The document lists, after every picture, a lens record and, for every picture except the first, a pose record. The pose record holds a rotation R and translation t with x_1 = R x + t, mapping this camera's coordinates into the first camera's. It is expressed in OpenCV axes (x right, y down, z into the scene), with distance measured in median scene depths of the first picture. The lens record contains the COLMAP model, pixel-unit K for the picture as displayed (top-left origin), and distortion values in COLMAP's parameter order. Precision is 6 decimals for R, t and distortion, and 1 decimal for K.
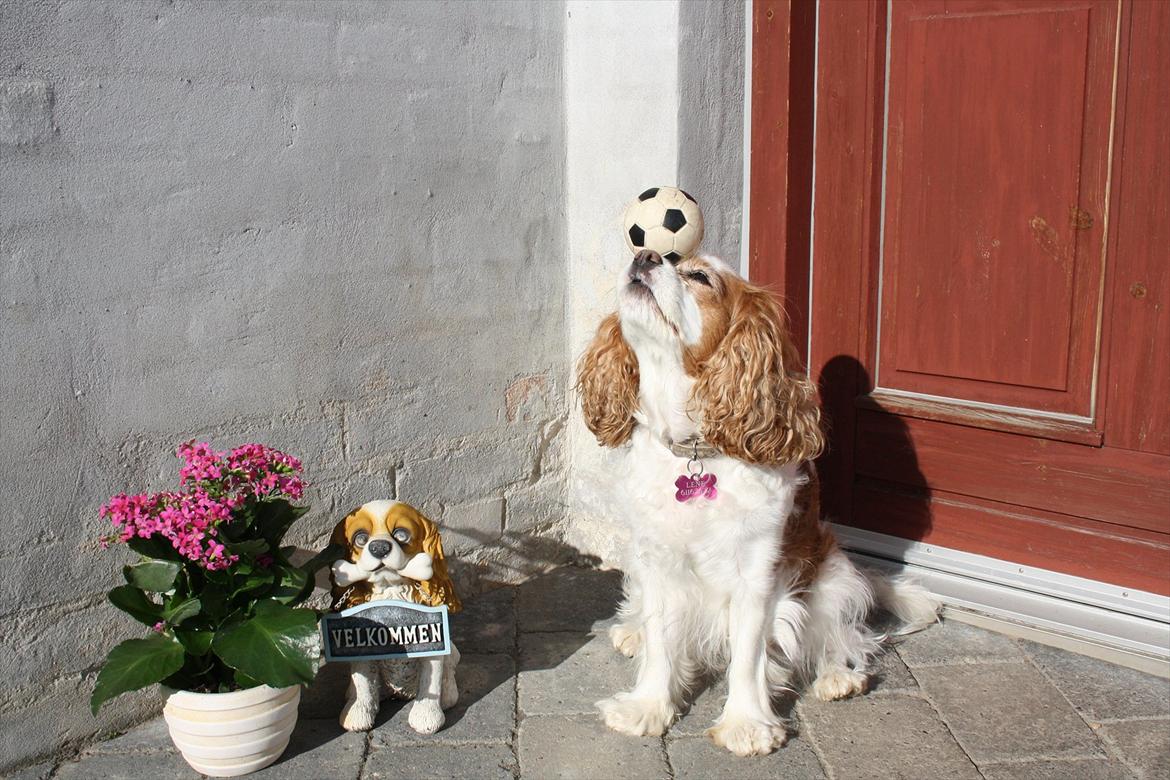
lens RADIAL K [[1304.3, 0, 585.0], [0, 1304.3, 390.0], [0, 0, 1]] dist [-0.104960, 0.158567]
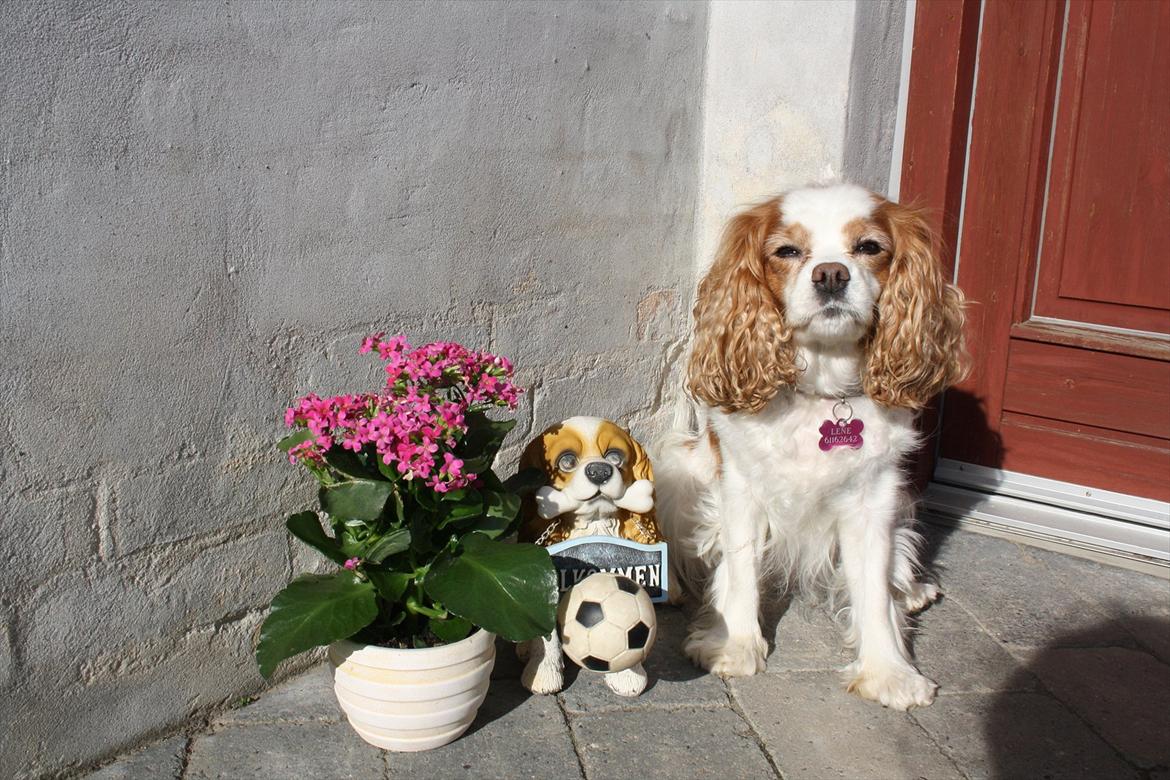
lens RADIAL K [[1304.3, 0, 585.0], [0, 1304.3, 390.0], [0, 0, 1]] dist [-0.104960, 0.158567]
pose [[0.991896, 0.024236, 0.124720, -0.266011], [-0.027526, 0.999315, 0.024719, 0.048474], [-0.124035, -0.027952, 0.991884, 0.179697]]
